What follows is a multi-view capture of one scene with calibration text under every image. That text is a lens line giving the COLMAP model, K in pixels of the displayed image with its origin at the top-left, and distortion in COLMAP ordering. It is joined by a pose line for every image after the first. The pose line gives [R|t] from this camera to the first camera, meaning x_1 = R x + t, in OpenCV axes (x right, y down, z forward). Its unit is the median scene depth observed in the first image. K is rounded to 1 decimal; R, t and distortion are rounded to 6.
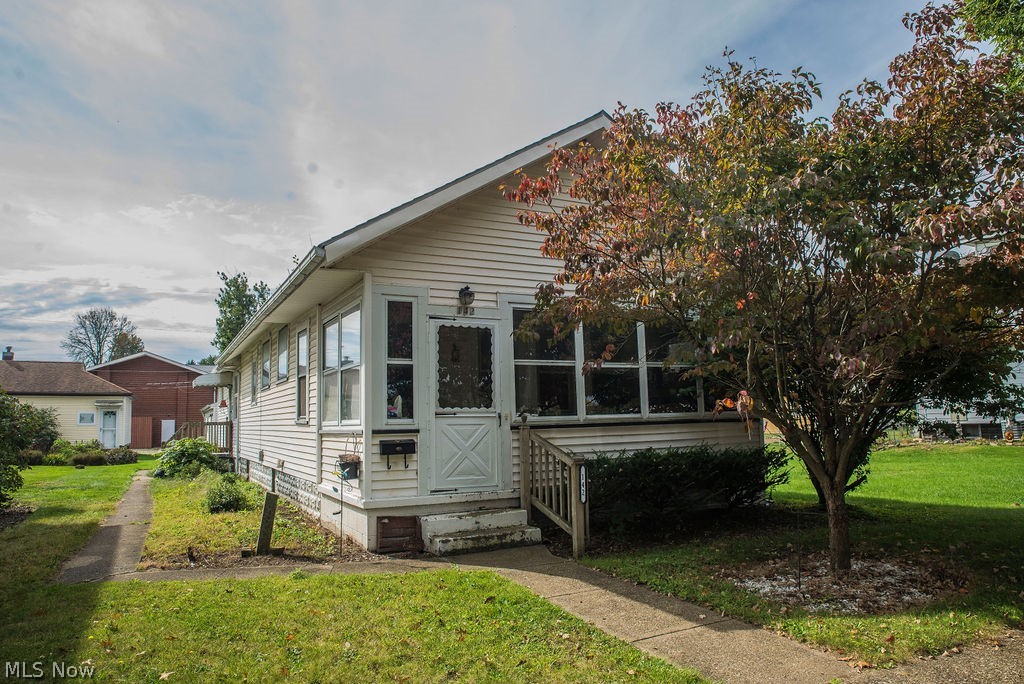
lens RADIAL K [[695.3, 0, 512.8], [0, 695.3, 341.3], [0, 0, 1]] dist [-0.102512, 0.013970]
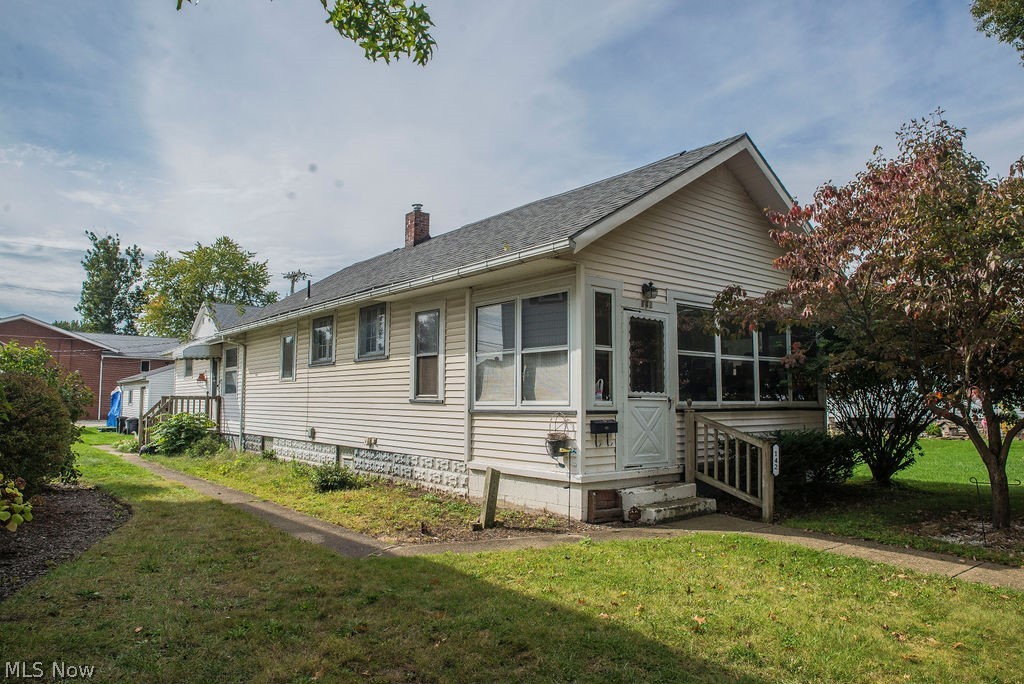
lens RADIAL K [[695.3, 0, 502.9], [0, 695.3, 336.8], [0, 0, 1]] dist [-0.102512, 0.013970]
pose [[0.978473, 0.047111, 0.200926, -0.514220], [-0.050627, 0.998641, 0.012392, 0.005625], [-0.200069, -0.022298, 0.979528, -0.032905]]
